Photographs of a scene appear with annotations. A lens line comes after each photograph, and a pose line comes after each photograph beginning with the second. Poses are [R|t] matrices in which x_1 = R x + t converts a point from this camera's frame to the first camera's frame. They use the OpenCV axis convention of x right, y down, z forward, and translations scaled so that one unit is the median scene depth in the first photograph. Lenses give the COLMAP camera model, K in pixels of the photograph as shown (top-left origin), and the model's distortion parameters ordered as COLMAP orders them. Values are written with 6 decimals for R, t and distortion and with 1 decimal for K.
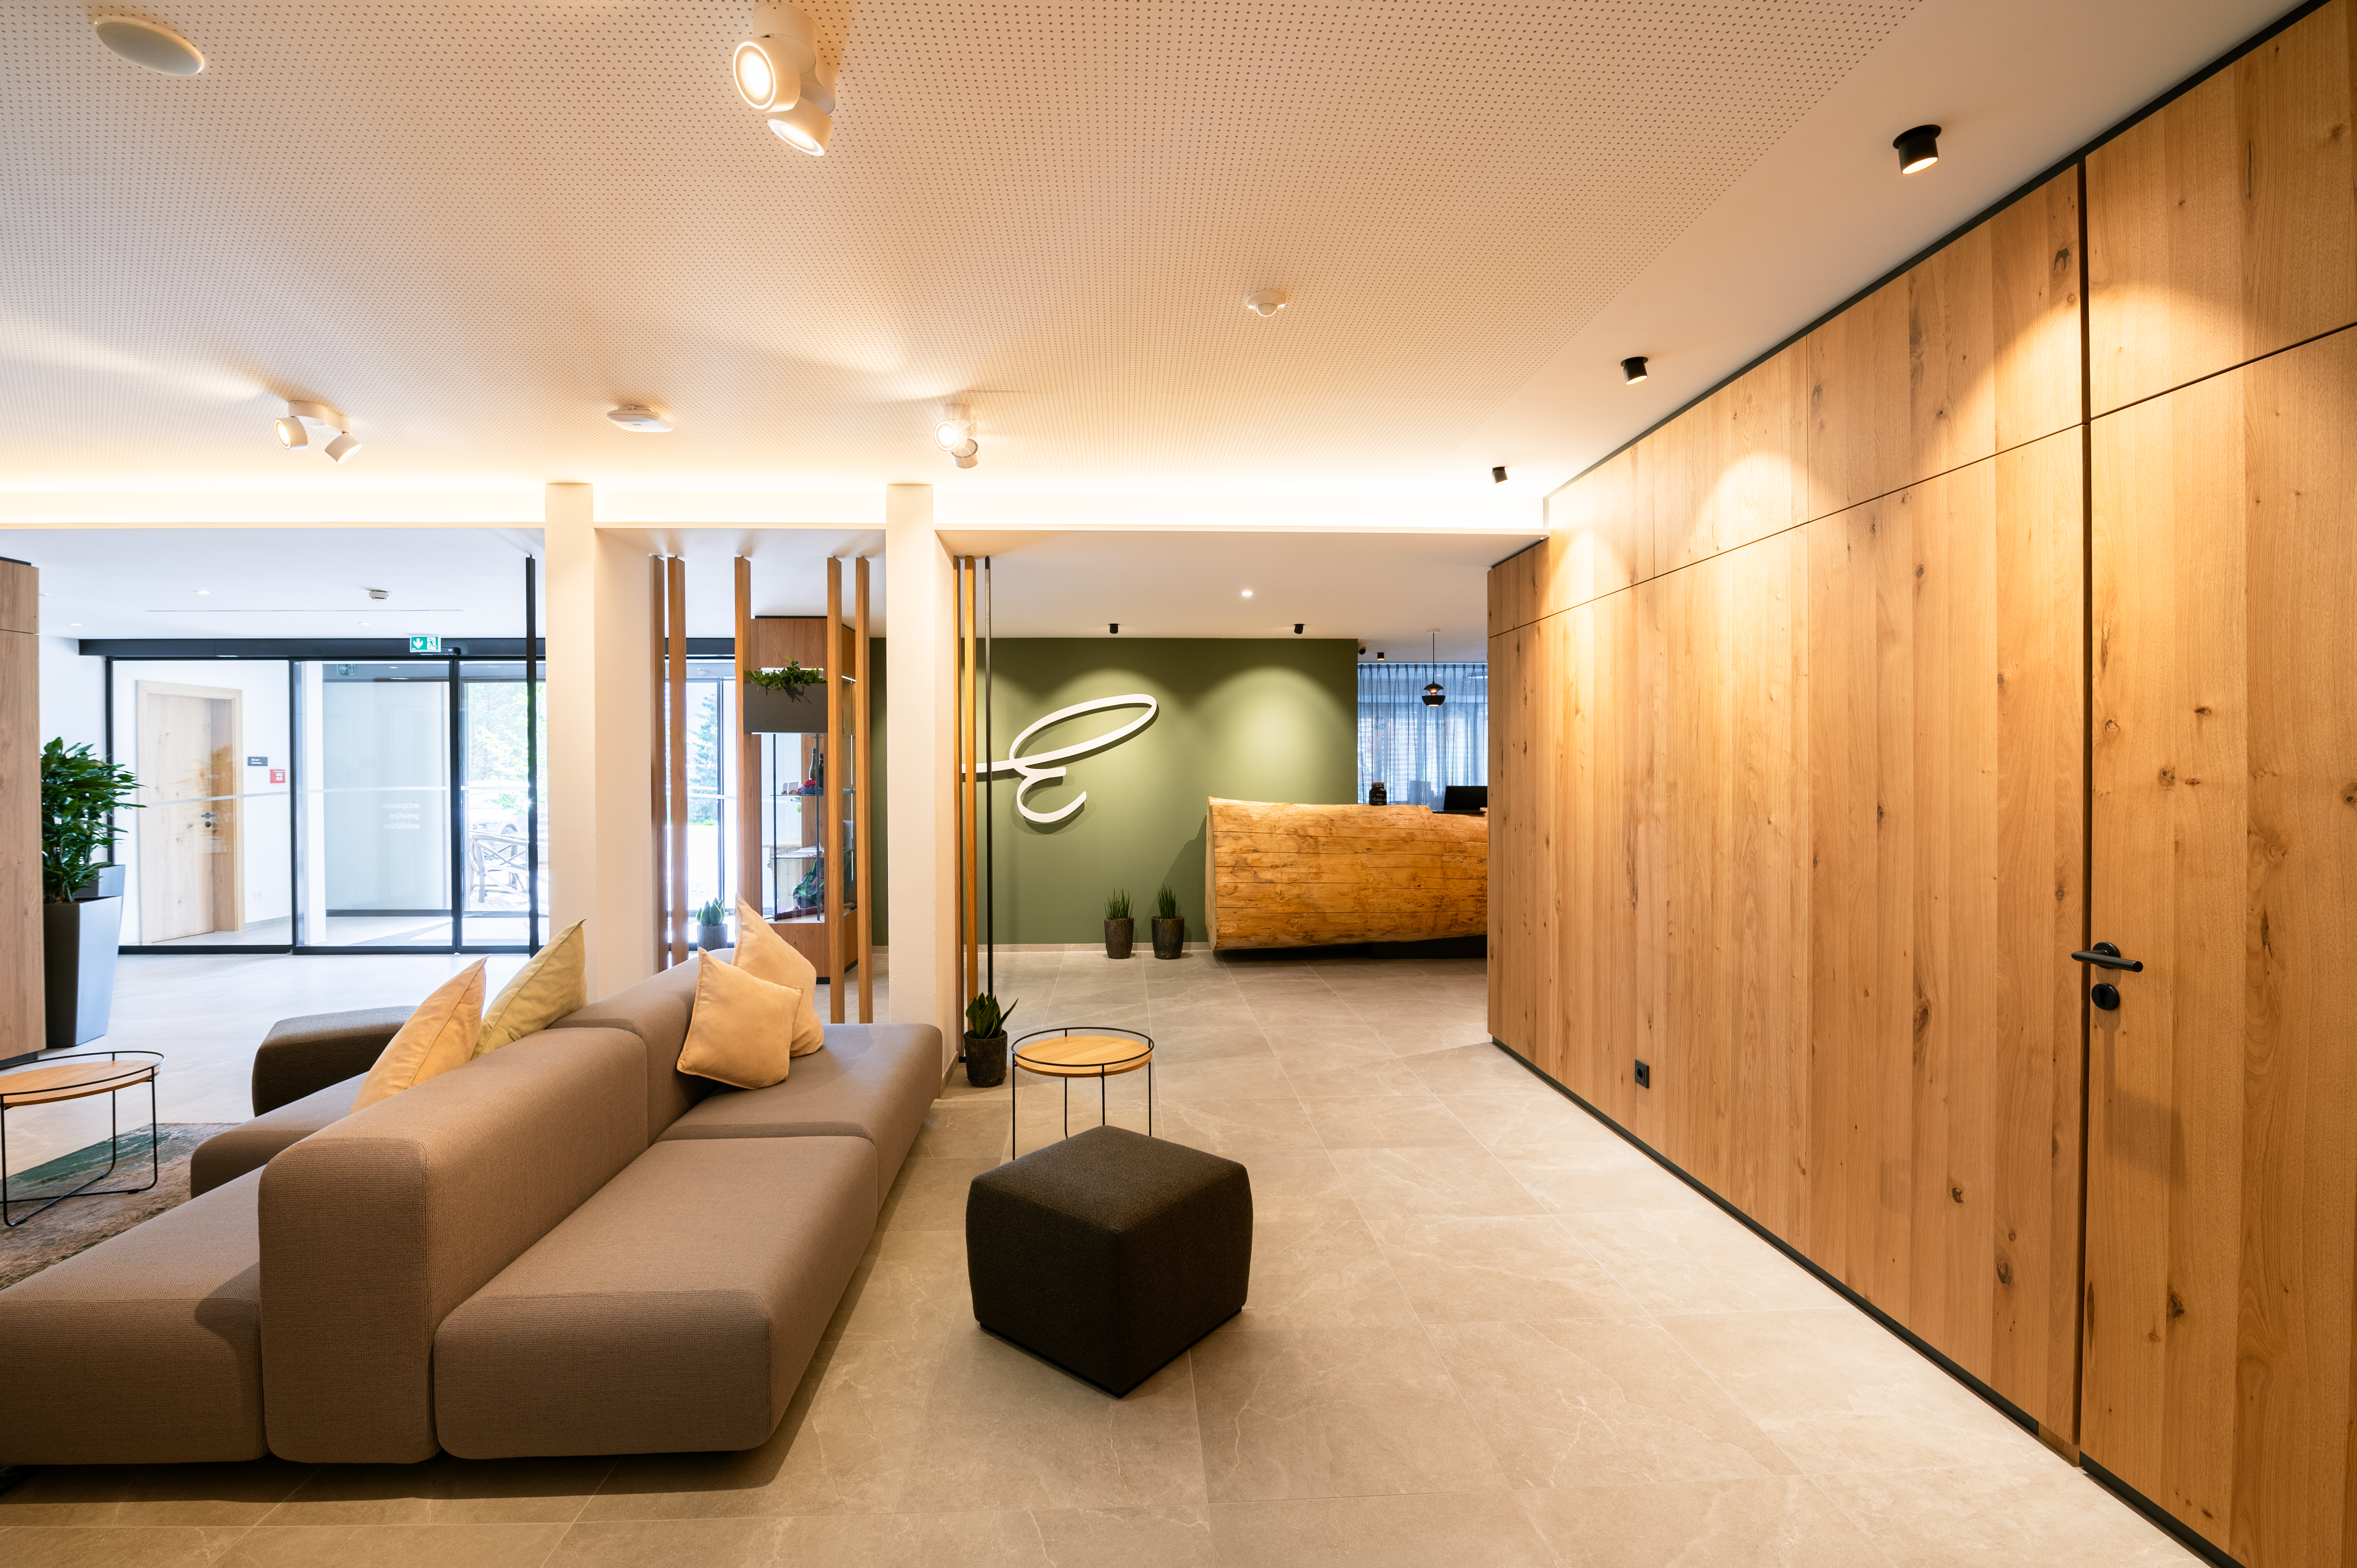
lens RADIAL K [[975.9, 0, 1159.3], [0, 975.9, 780.9], [0, 0, 1]] dist [-0.013518, -0.001996]
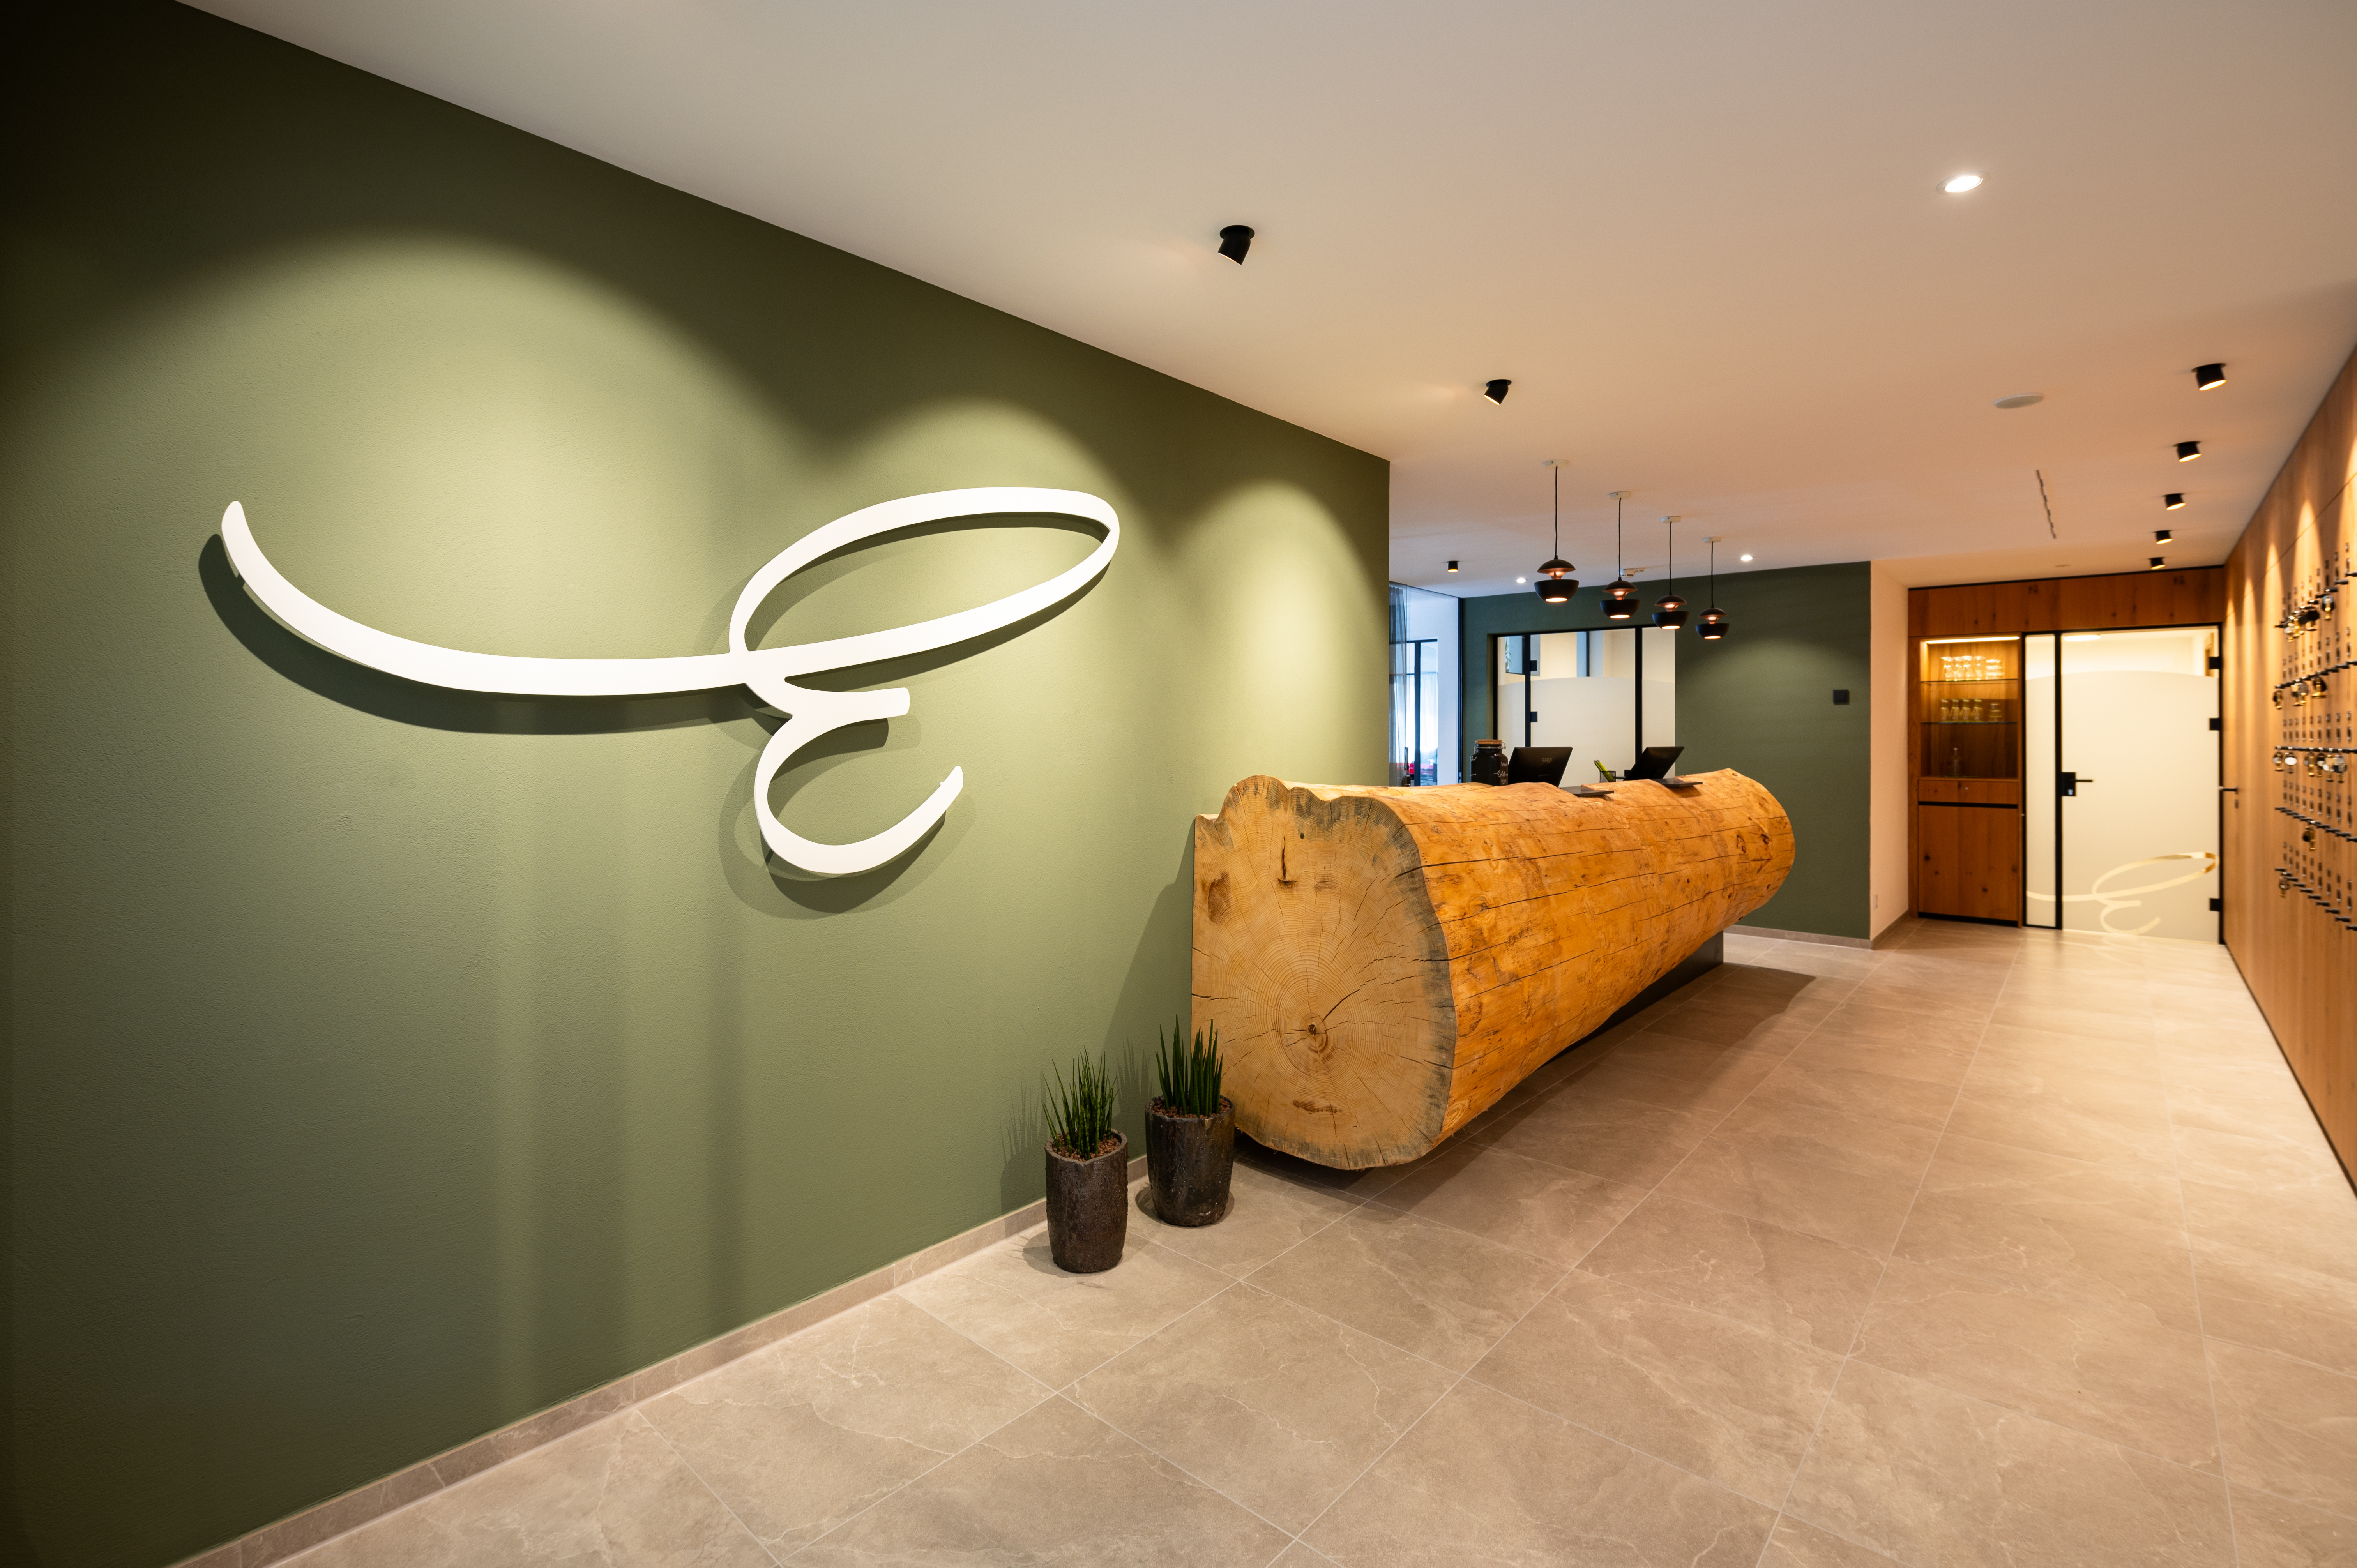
lens RADIAL K [[1058.4, 0, 1204.6], [0, 1058.4, 729.7], [0, 0, 1]] dist [-0.016410, -0.000204]
pose [[0.705784, 0.010964, 0.708342, -0.266280], [0.002175, 0.999842, -0.017643, 0.005216], [-0.708424, 0.013993, 0.705648, 0.699671]]
